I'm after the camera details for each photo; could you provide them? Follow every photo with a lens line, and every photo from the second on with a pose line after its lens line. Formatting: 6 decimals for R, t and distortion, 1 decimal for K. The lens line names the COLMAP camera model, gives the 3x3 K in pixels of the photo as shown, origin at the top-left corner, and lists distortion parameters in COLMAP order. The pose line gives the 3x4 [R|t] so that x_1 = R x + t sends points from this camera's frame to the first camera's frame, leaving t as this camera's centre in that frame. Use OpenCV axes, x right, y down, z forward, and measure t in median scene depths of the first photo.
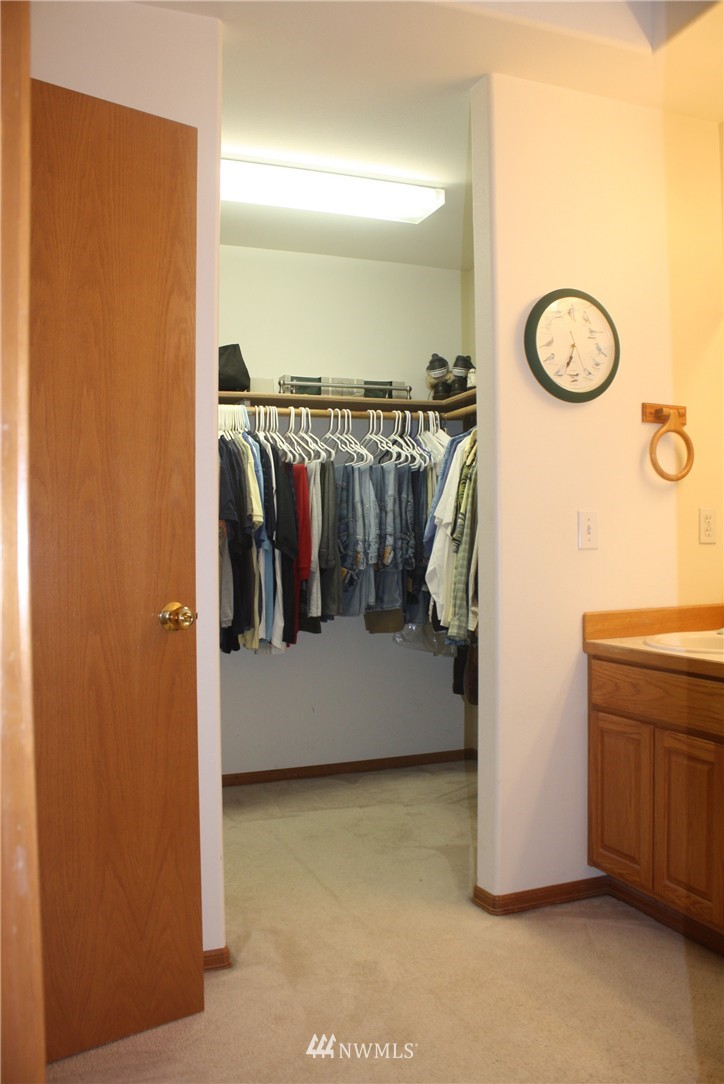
lens RADIAL K [[895.8, 0, 362.0], [0, 895.8, 542.0], [0, 0, 1]] dist [-0.082377, 0.001557]
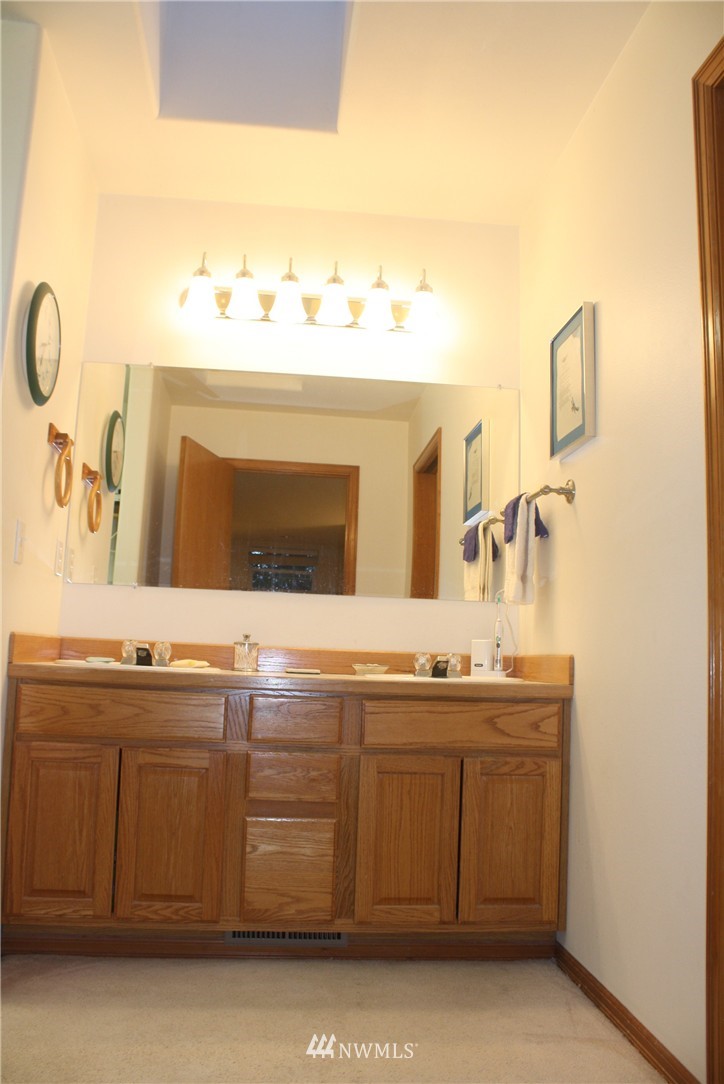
lens RADIAL K [[895.8, 0, 362.0], [0, 895.8, 542.0], [0, 0, 1]] dist [-0.082377, 0.001557]
pose [[0.261410, 0.152286, 0.953139, -0.558671], [-0.056687, 0.988193, -0.142340, 0.105016], [-0.963562, -0.016822, 0.266956, 0.462676]]
